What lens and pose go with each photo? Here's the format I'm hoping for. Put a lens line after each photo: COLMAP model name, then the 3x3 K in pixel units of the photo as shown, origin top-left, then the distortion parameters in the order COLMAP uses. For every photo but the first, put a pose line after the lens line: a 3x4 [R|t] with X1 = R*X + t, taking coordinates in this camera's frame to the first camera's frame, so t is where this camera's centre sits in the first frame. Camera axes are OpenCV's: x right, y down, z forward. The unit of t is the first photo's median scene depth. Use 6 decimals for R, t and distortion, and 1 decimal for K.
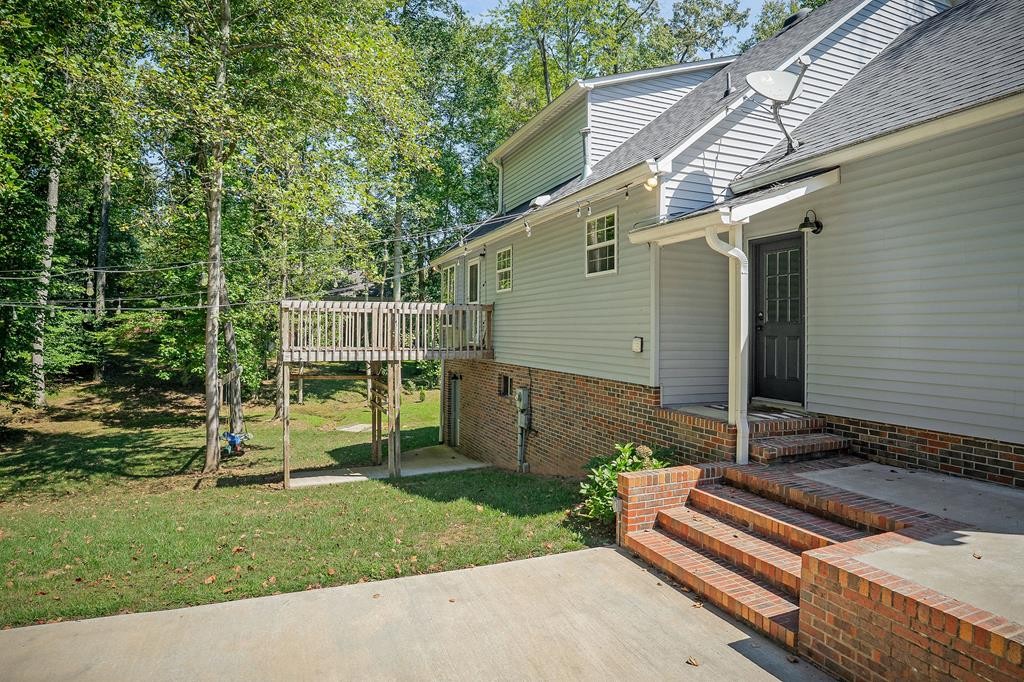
lens RADIAL K [[565.0, 0, 511.1], [0, 565.0, 330.4], [0, 0, 1]] dist [-0.059385, -0.000153]
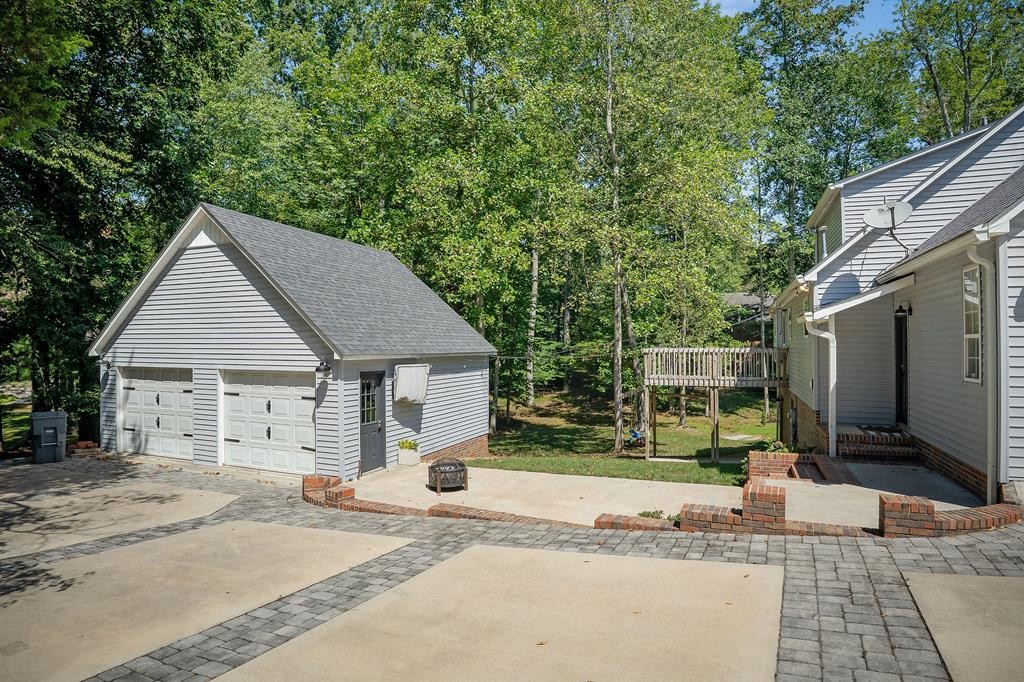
lens RADIAL K [[565.0, 0, 509.0], [0, 565.0, 339.8], [0, 0, 1]] dist [-0.059385, -0.000153]
pose [[0.723603, -0.018851, -0.689958, 0.194715], [0.011085, 0.999815, -0.015691, -0.023881], [0.690127, 0.003706, 0.723679, -0.207746]]
